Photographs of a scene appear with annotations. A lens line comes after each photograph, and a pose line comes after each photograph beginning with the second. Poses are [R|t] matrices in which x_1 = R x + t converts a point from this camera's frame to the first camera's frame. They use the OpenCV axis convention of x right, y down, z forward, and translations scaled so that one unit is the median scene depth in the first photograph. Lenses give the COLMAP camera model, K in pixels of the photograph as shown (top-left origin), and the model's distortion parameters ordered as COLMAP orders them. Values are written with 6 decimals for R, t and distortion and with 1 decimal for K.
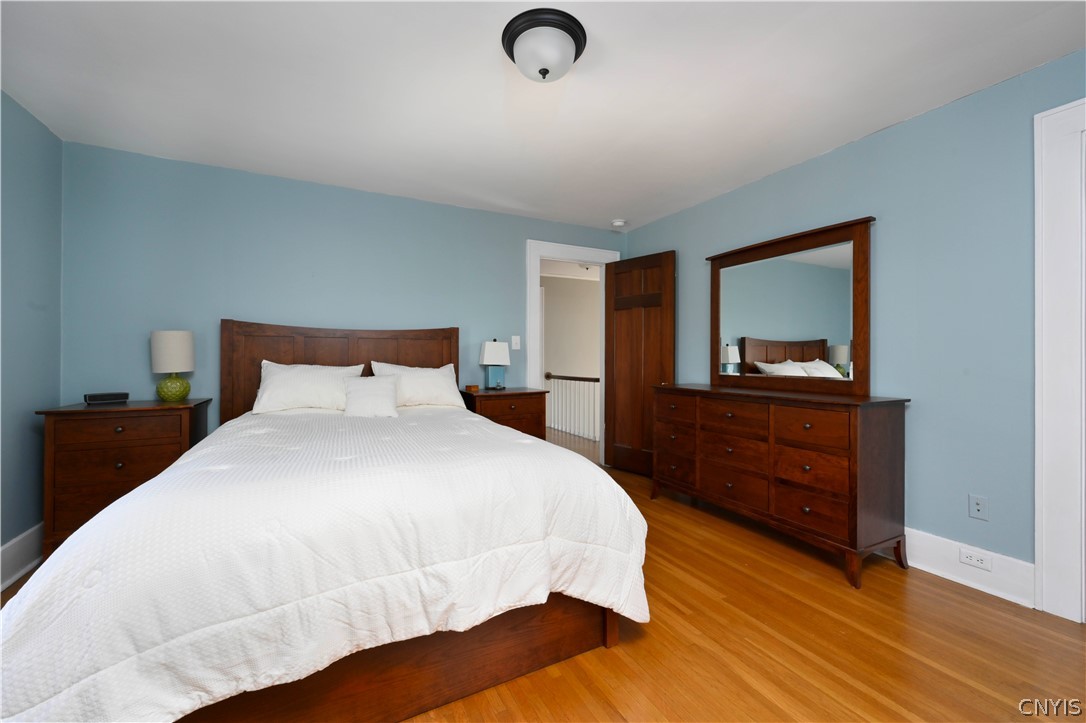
lens RADIAL K [[434.8, 0, 543.0], [0, 434.8, 361.5], [0, 0, 1]] dist [-0.001371, -0.000131]
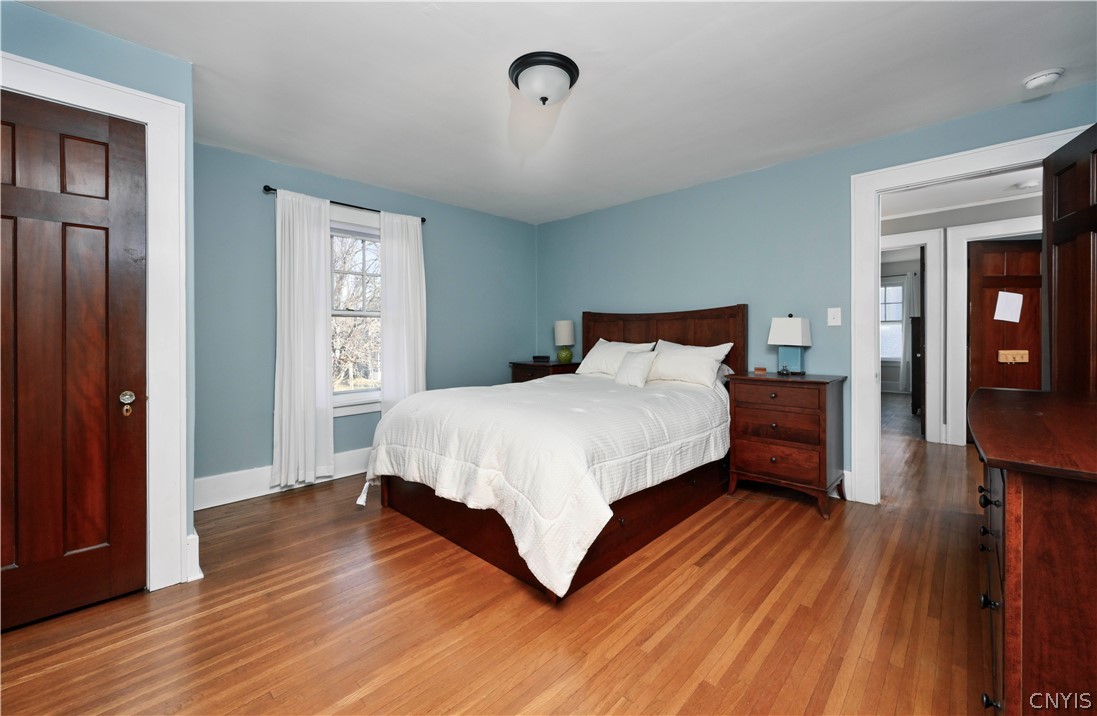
lens RADIAL K [[443.4, 0, 544.8], [0, 443.4, 341.5], [0, 0, 1]] dist [0.002501, 0.000076]
pose [[0.308956, 0.010063, -0.951023, 0.734300], [-0.008133, 0.999935, 0.007939, -0.002447], [0.951042, 0.005282, 0.309018, 0.387934]]
